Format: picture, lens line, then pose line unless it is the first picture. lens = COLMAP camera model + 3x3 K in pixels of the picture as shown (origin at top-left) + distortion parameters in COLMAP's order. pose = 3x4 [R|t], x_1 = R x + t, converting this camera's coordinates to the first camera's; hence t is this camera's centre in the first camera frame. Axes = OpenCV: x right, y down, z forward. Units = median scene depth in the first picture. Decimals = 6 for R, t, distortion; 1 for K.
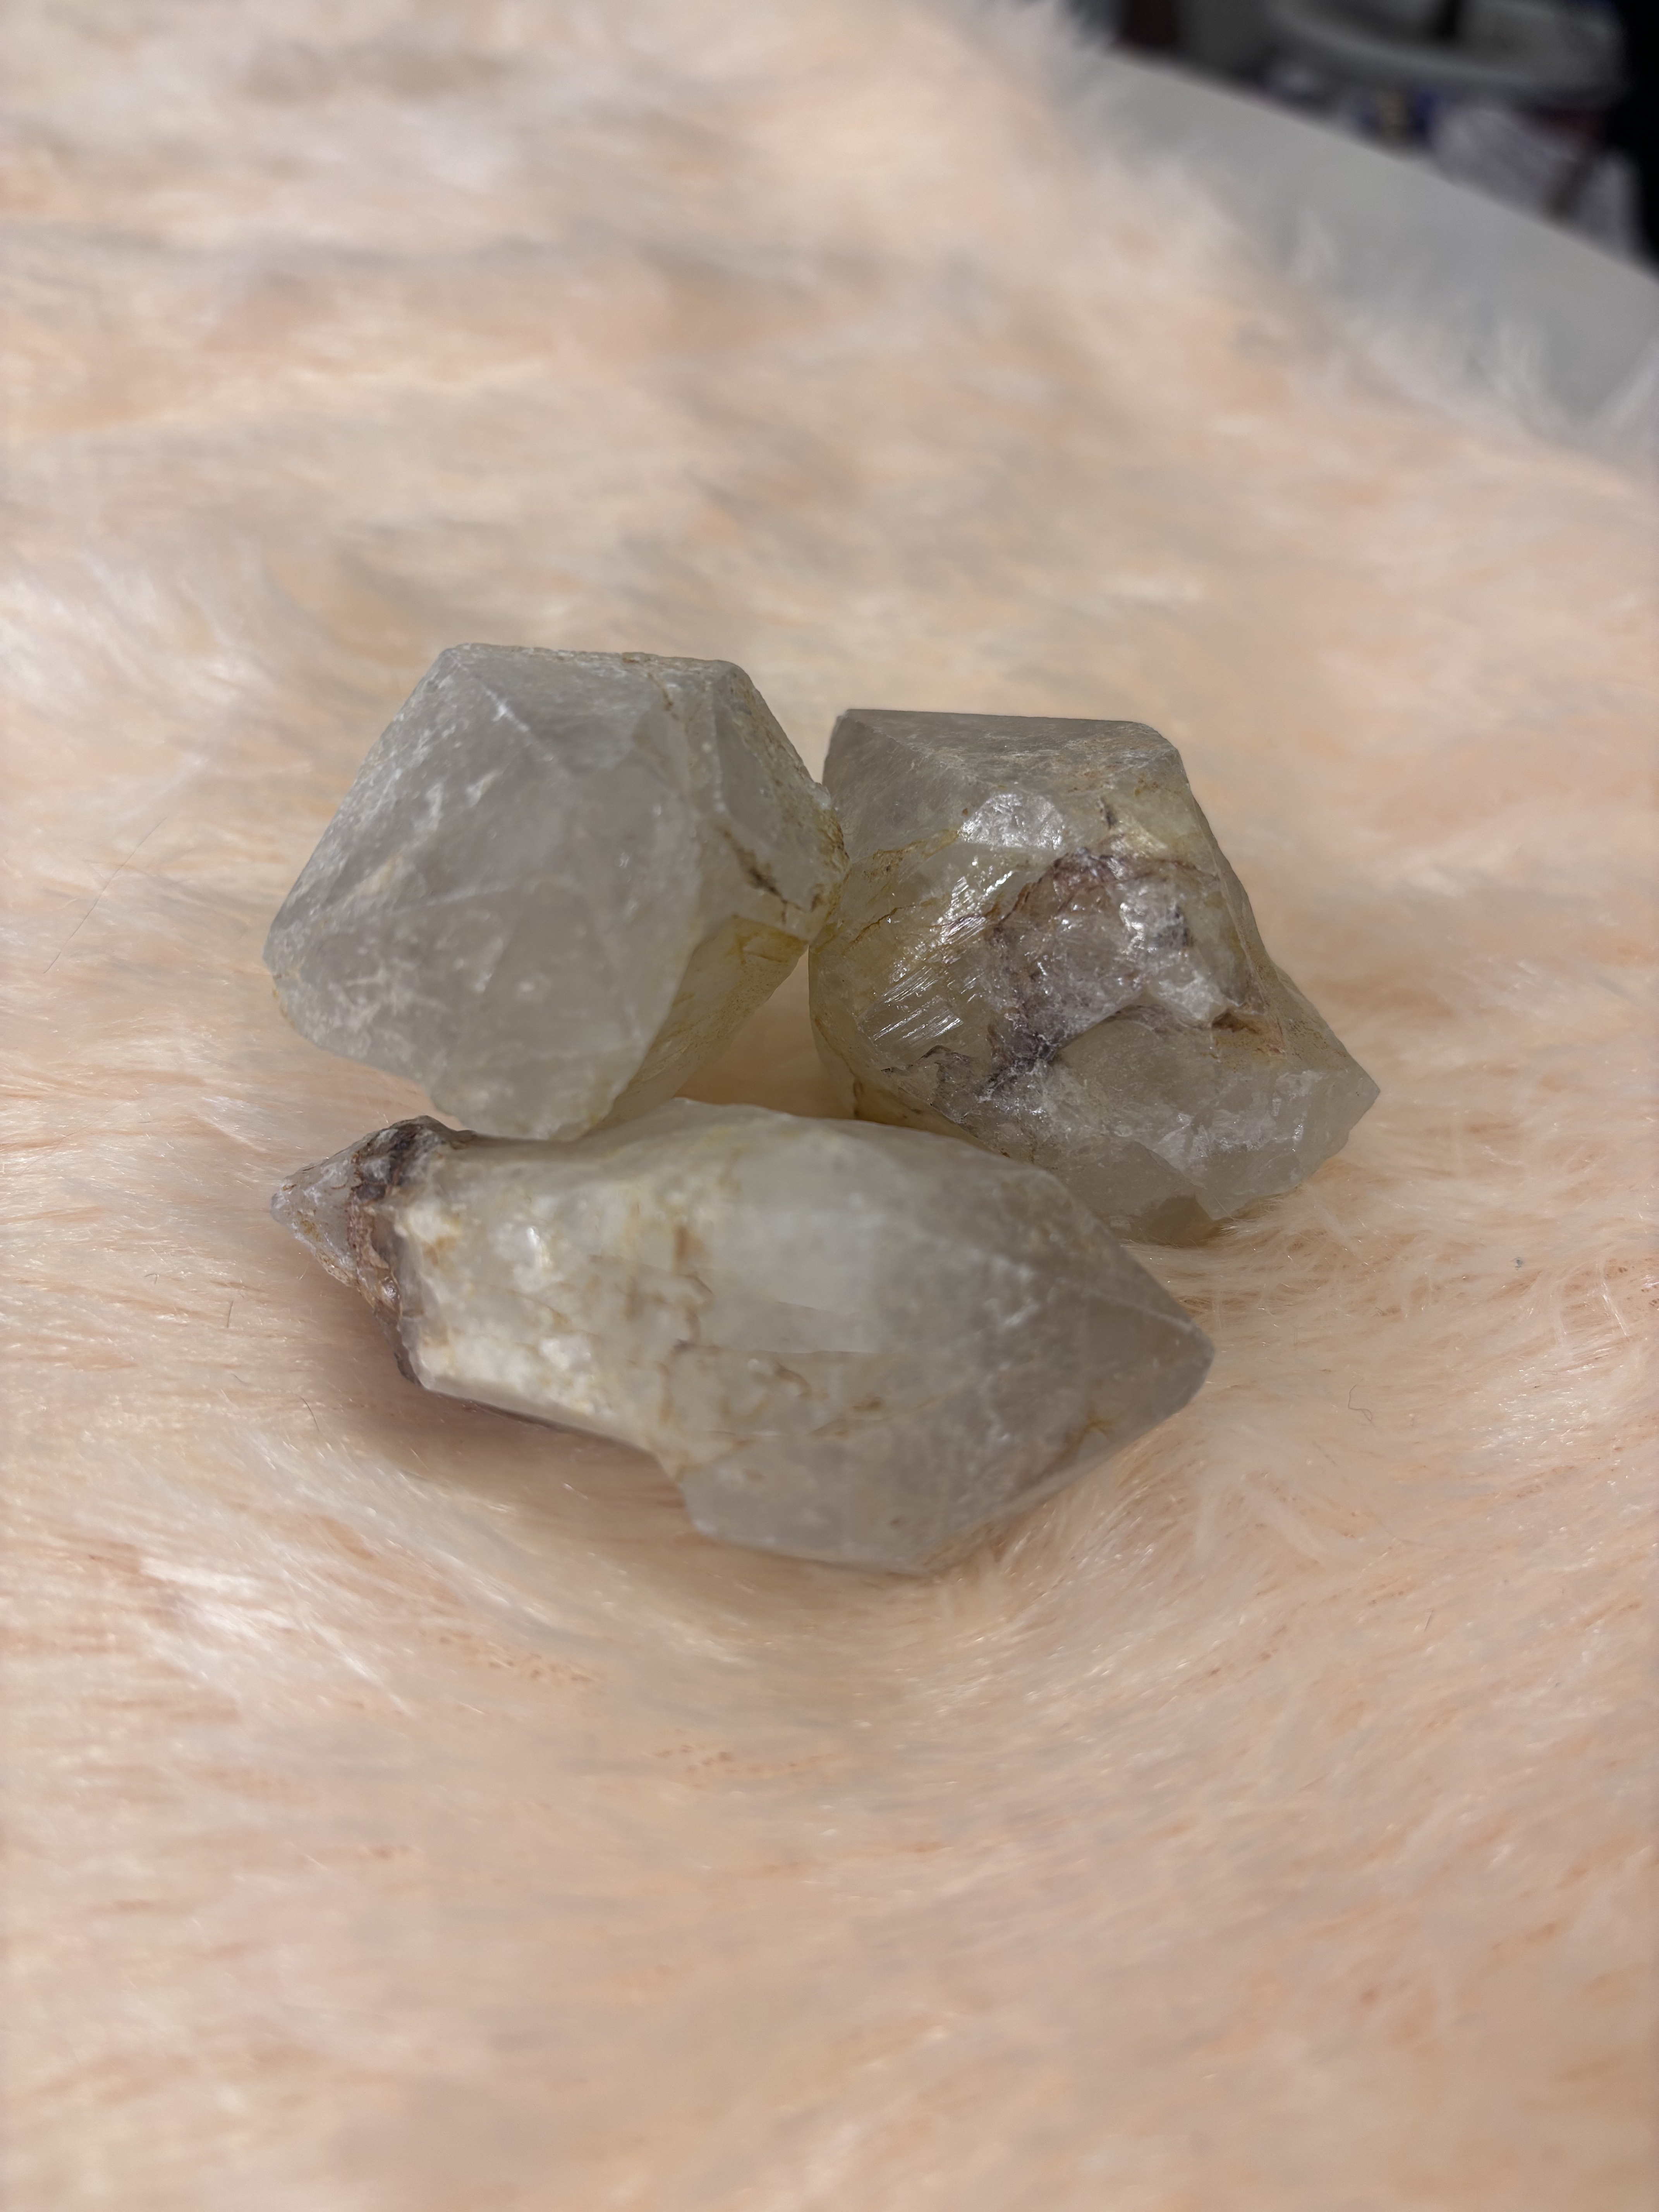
lens RADIAL K [[1685.1, 0, 830.5], [0, 1685.1, 1102.0], [0, 0, 1]] dist [0.004197, 0.000612]
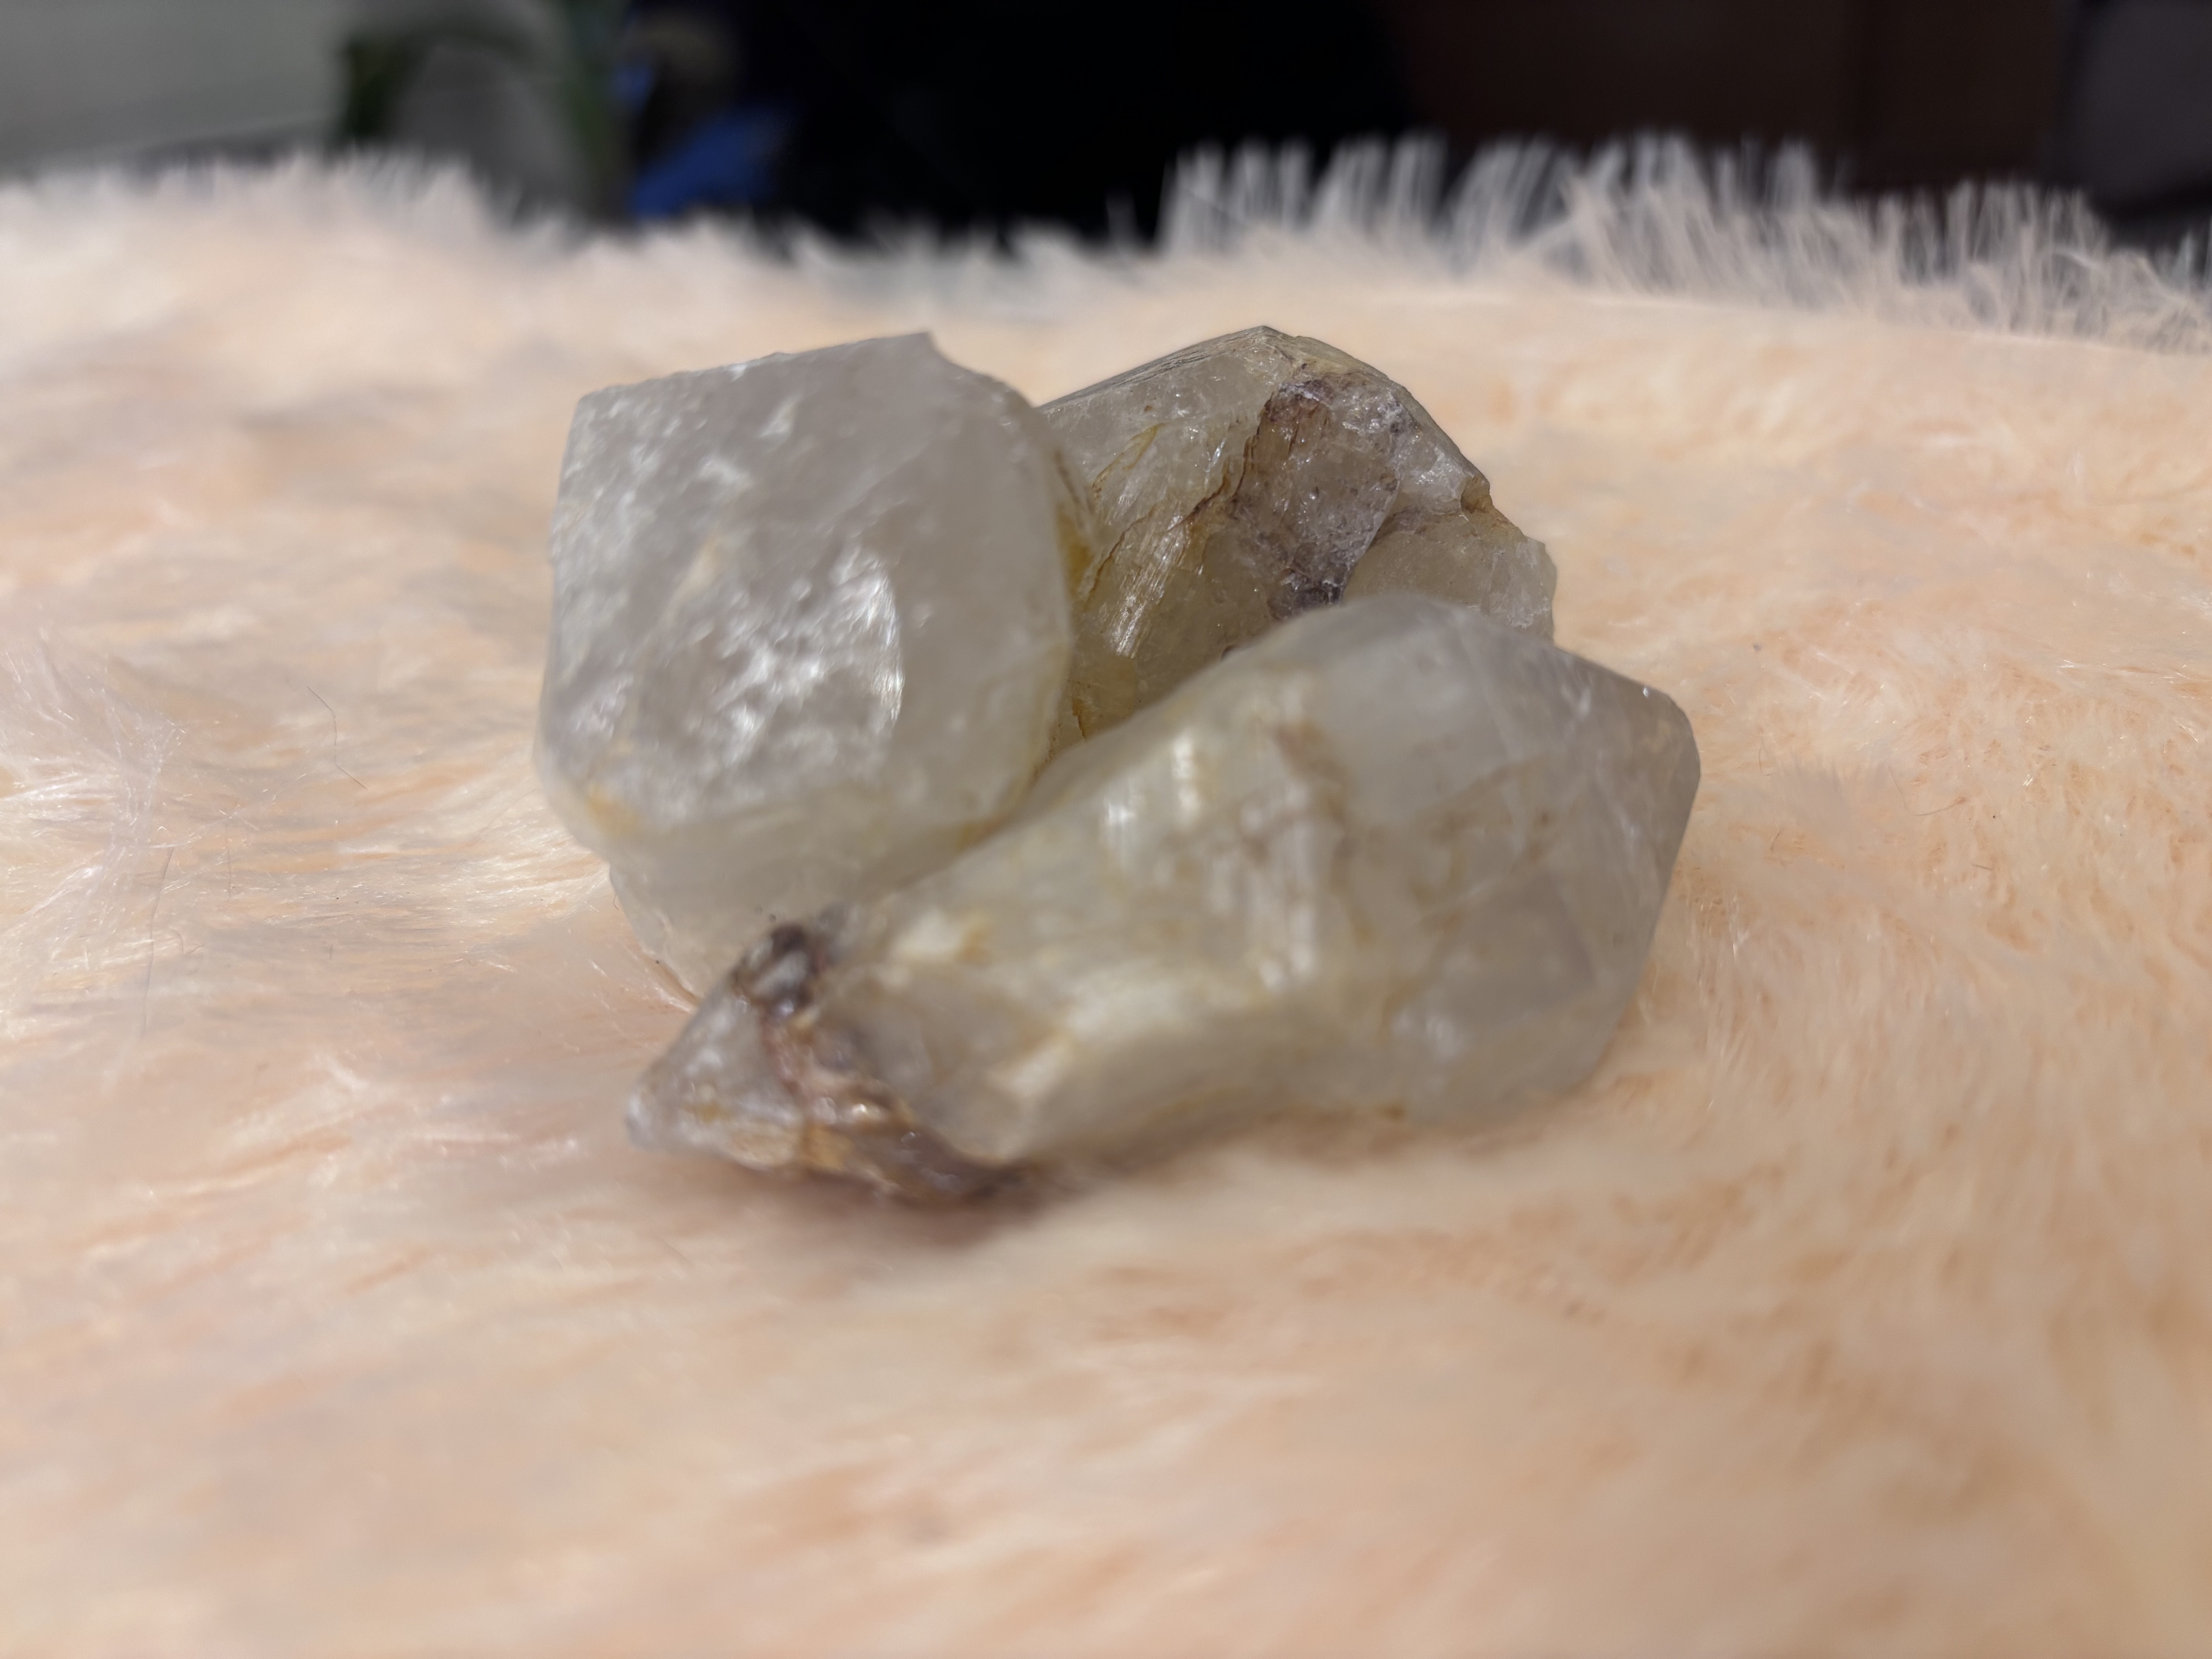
lens RADIAL K [[1685.1, 0, 1108.9], [0, 1685.1, 832.1], [0, 0, 1]] dist [0.004197, 0.000612]
pose [[0.822445, -0.390045, 0.414065, -0.436932], [0.484141, 0.862119, -0.149528, 0.170690], [-0.298651, 0.323444, 0.897882, 0.227036]]
